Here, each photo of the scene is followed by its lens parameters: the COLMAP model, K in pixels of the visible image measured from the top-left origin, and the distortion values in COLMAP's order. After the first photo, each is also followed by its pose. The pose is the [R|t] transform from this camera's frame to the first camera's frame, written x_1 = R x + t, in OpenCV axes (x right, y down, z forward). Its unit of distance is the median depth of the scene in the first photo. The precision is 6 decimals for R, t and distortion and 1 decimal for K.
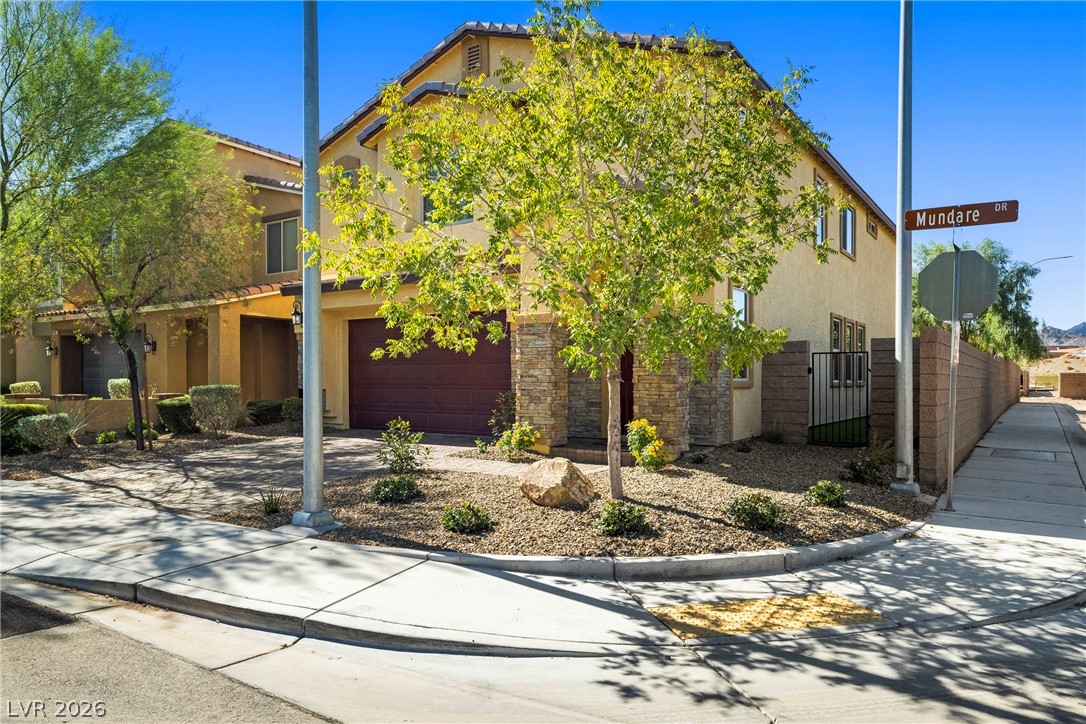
lens RADIAL K [[766.9, 0, 542.9], [0, 766.9, 378.9], [0, 0, 1]] dist [0.054291, 0.000948]
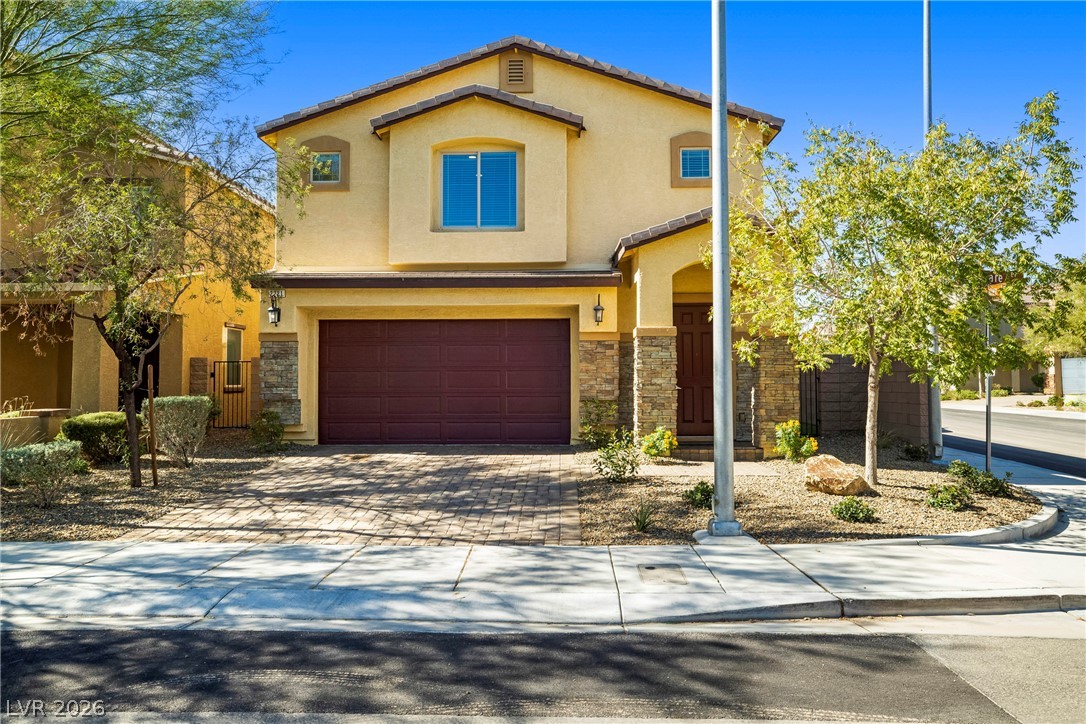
lens RADIAL K [[741.2, 0, 543.0], [0, 741.2, 362.0], [0, 0, 1]] dist [0.028998, 0.000311]
pose [[0.816501, 0.011886, 0.577222, -0.751554], [0.003173, 0.999681, -0.025073, -0.009597], [-0.577335, 0.022303, 0.816203, 0.234705]]
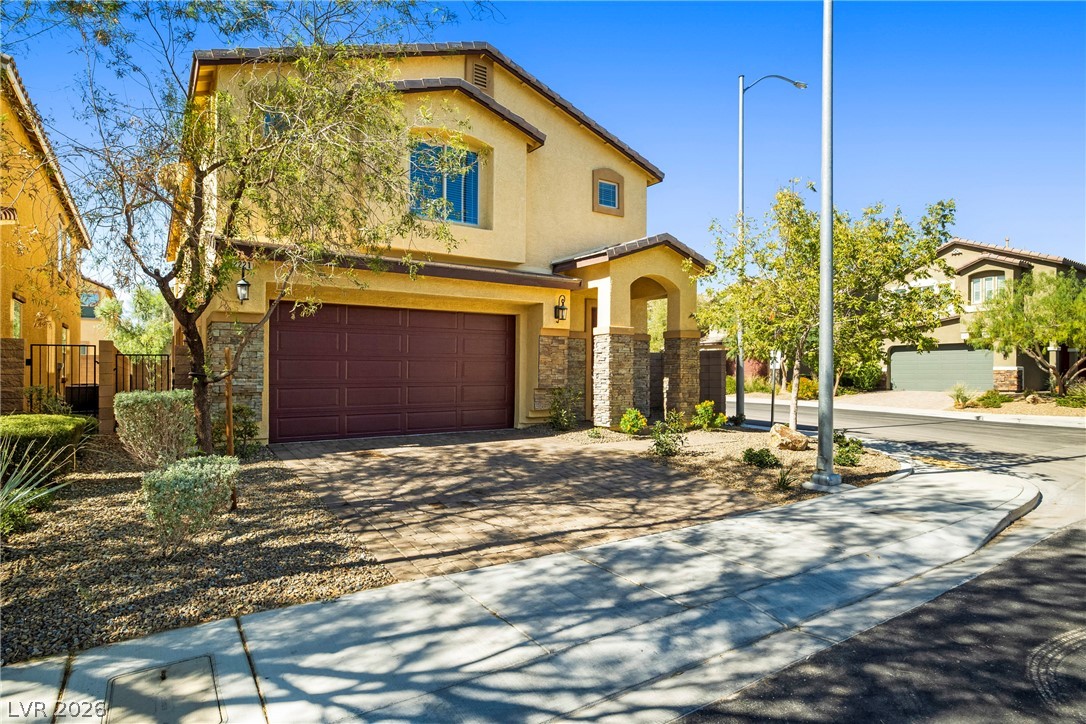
lens RADIAL K [[599.3, 0, 542.4], [0, 599.3, 372.2], [0, 0, 1]] dist [0.016434, 0.000936]
pose [[0.320169, 0.000546, 0.947360, -1.028884], [0.002615, 0.999996, -0.001460, -0.005772], [-0.947357, 0.002945, 0.320166, 0.800318]]
